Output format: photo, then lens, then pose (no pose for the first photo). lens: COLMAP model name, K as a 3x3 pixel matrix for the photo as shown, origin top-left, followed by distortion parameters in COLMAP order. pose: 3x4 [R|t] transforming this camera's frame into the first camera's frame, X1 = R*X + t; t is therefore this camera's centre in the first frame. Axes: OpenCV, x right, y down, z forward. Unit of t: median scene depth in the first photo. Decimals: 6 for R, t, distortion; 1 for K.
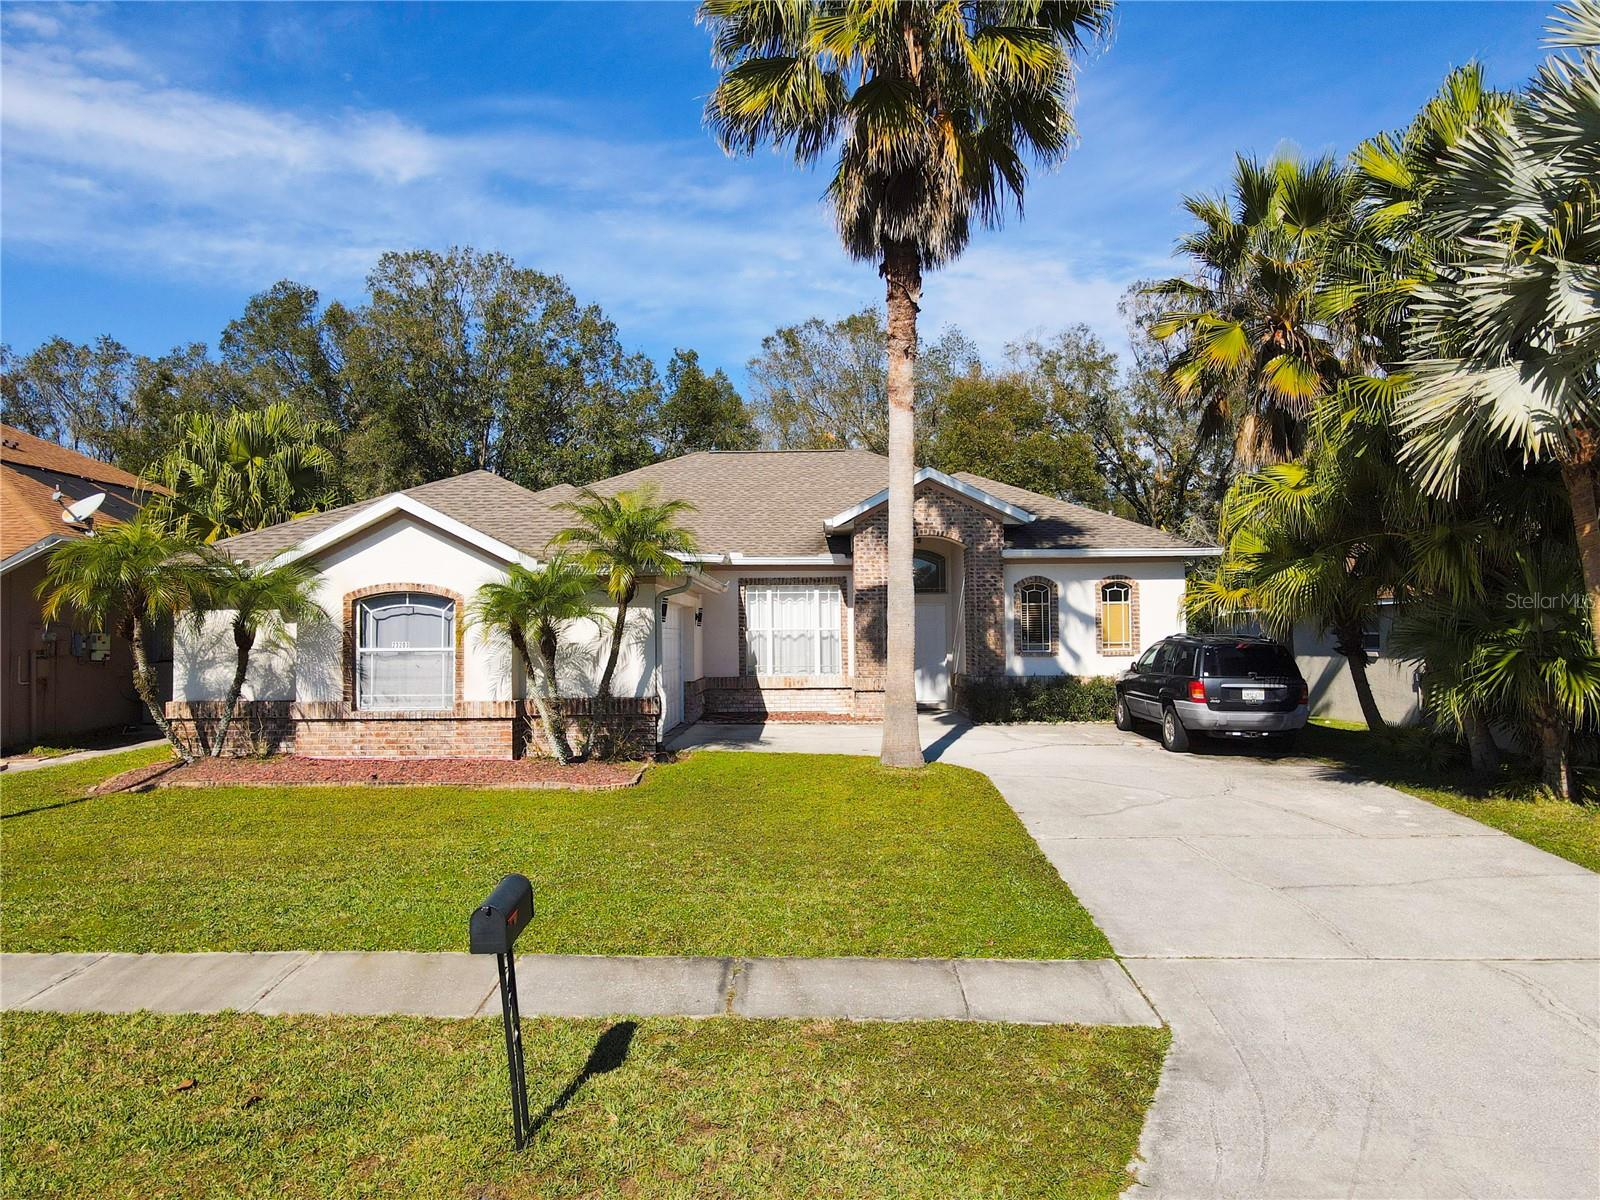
lens RADIAL K [[1181.4, 0, 800.0], [0, 1181.4, 600.0], [0, 0, 1]] dist [-0.011561, 0.043838]
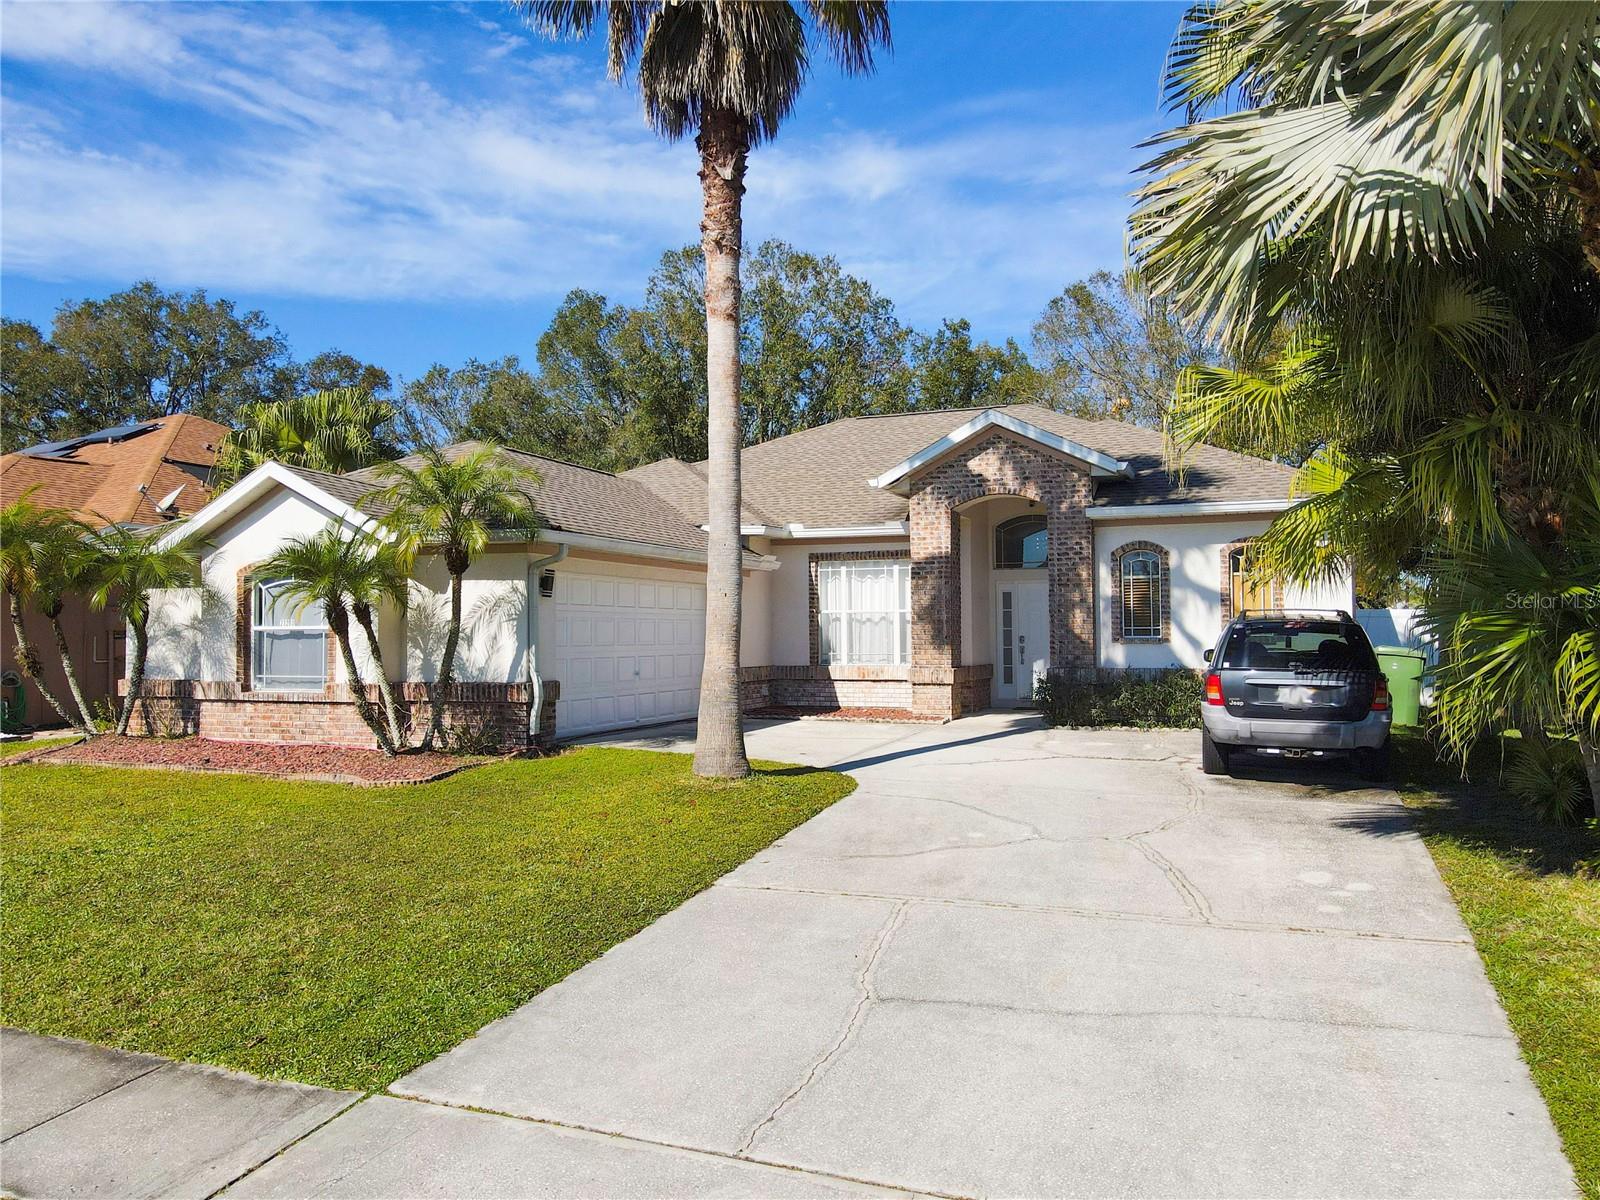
lens RADIAL K [[1181.4, 0, 800.0], [0, 1181.4, 600.0], [0, 0, 1]] dist [-0.011561, 0.043838]
pose [[0.932091, -0.008109, -0.362133, 0.379176], [0.009232, 0.999956, 0.001370, 0.021792], [0.362107, -0.004620, 0.932125, 0.262972]]
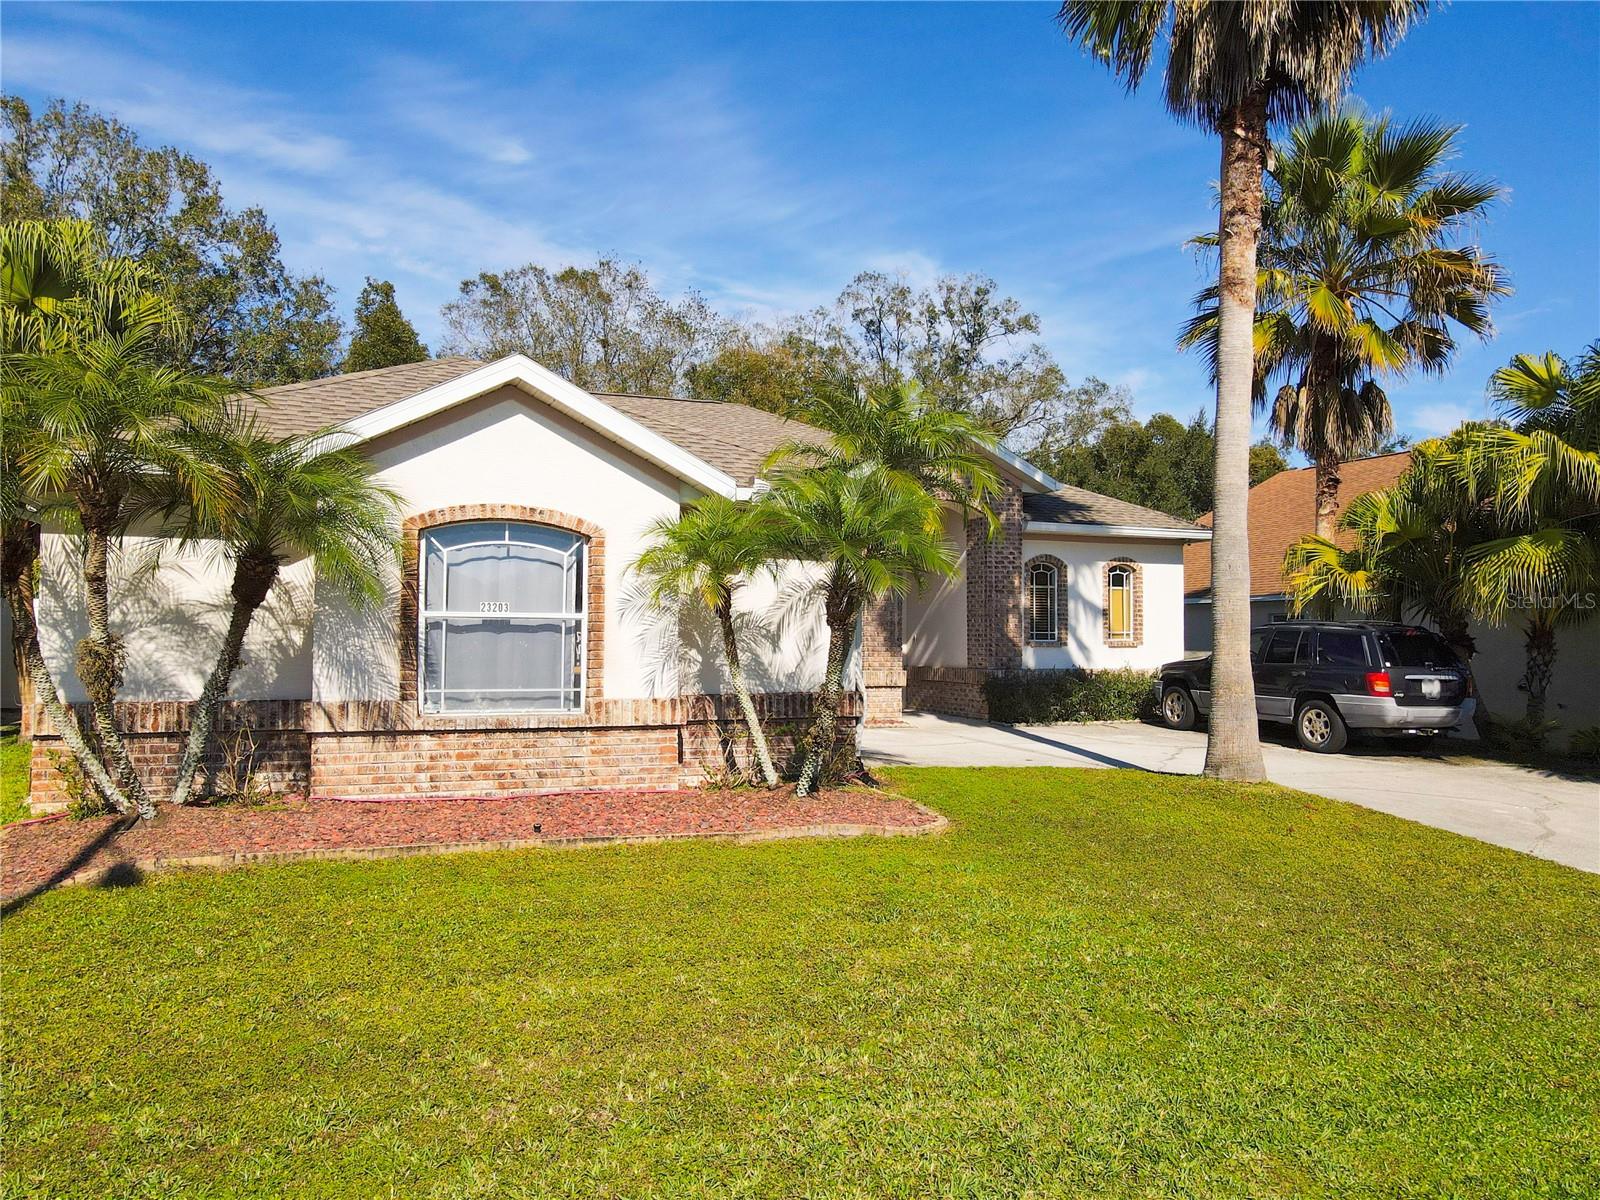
lens RADIAL K [[1181.4, 0, 800.0], [0, 1181.4, 600.0], [0, 0, 1]] dist [-0.011561, 0.043838]
pose [[0.922654, 0.026587, 0.384711, -0.419376], [-0.025323, 0.999644, -0.008351, 0.034809], [-0.384796, -0.002037, 0.923000, 0.372179]]
